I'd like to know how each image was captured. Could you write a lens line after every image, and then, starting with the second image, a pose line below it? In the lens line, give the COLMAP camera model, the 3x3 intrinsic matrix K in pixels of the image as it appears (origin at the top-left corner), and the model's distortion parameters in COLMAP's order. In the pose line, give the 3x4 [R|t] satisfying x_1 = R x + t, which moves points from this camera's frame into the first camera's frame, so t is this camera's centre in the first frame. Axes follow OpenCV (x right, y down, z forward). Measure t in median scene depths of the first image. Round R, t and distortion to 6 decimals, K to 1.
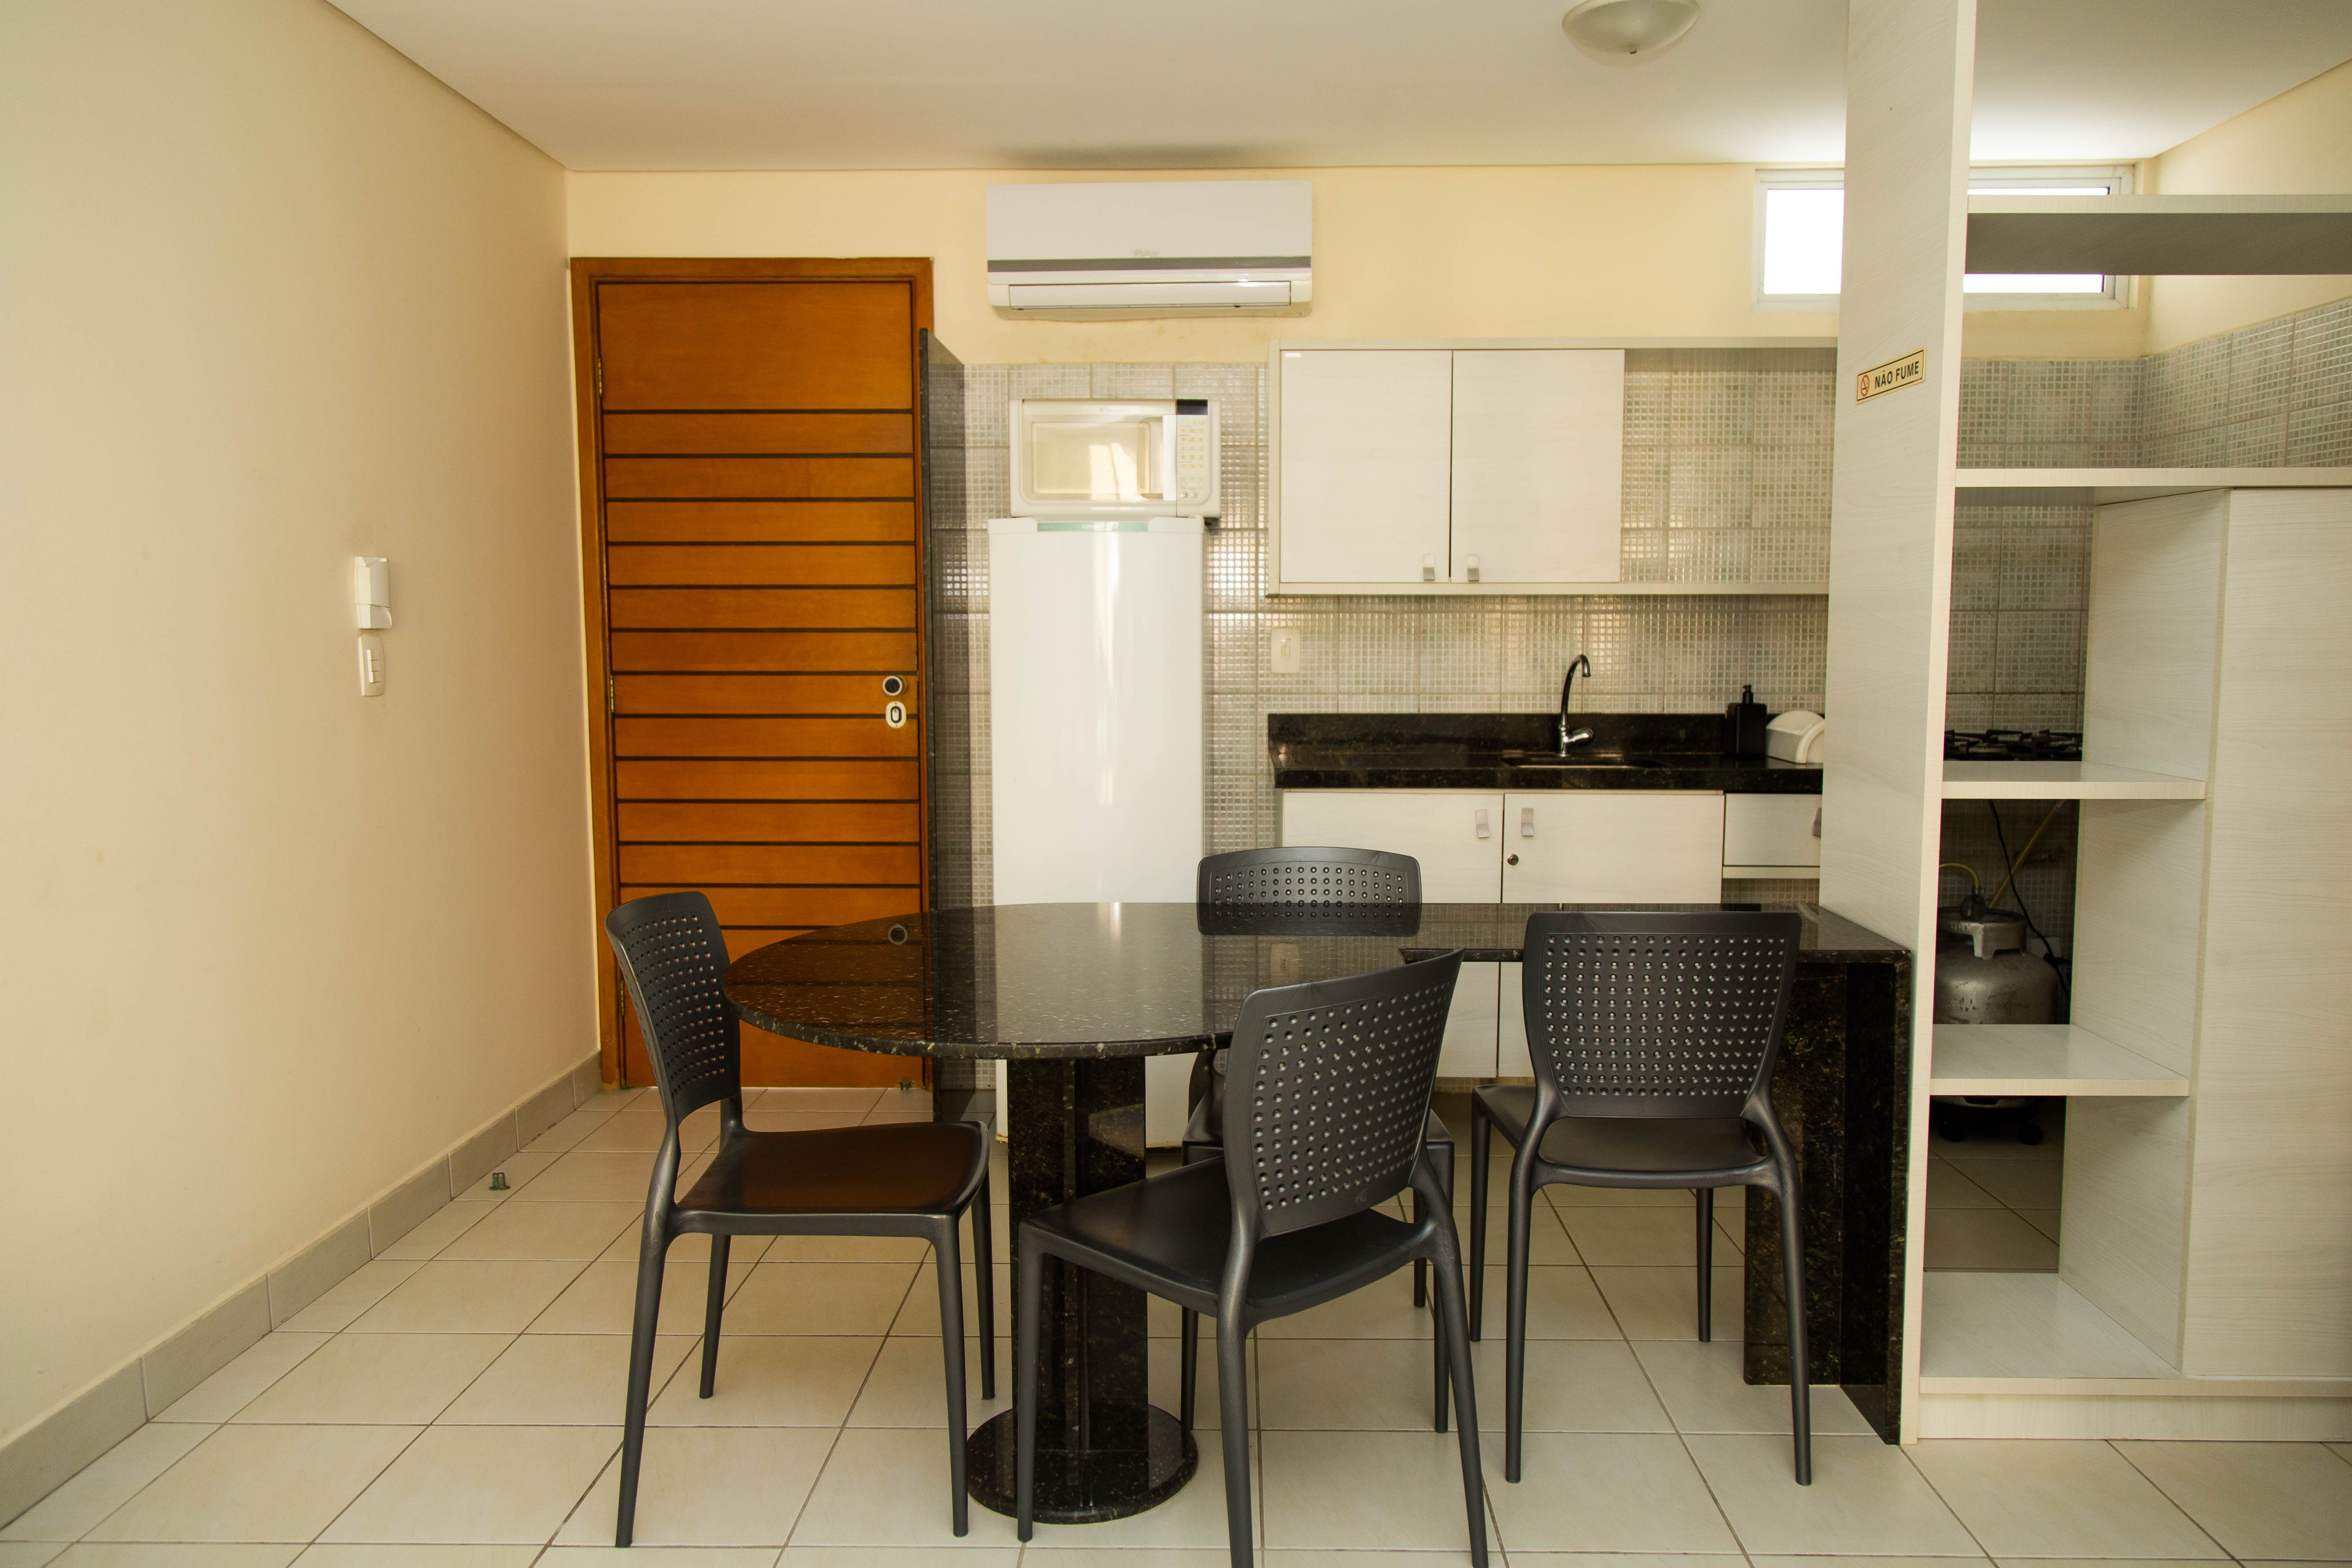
lens RADIAL K [[1564.0, 0, 1168.9], [0, 1564.0, 774.7], [0, 0, 1]] dist [0.001514, 0.001264]
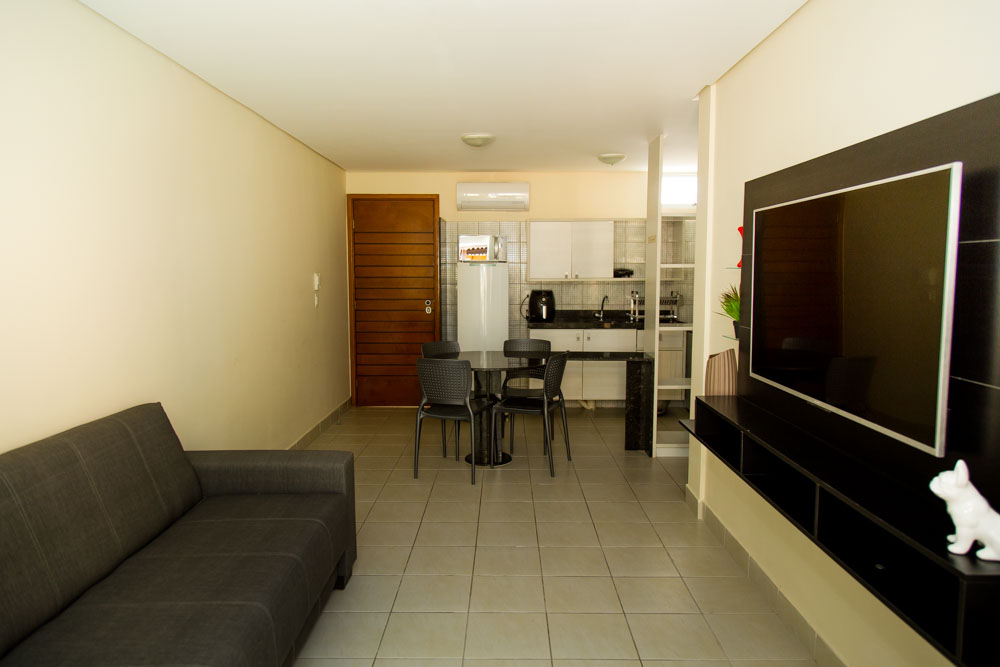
lens RADIAL K [[665.0, 0, 497.0], [0, 665.0, 329.6], [0, 0, 1]] dist [0.001514, 0.001264]
pose [[0.999989, 0.002048, 0.004136, -0.014940], [-0.002047, 0.999998, -0.000393, 0.009072], [-0.004137, 0.000385, 0.999991, -0.696764]]
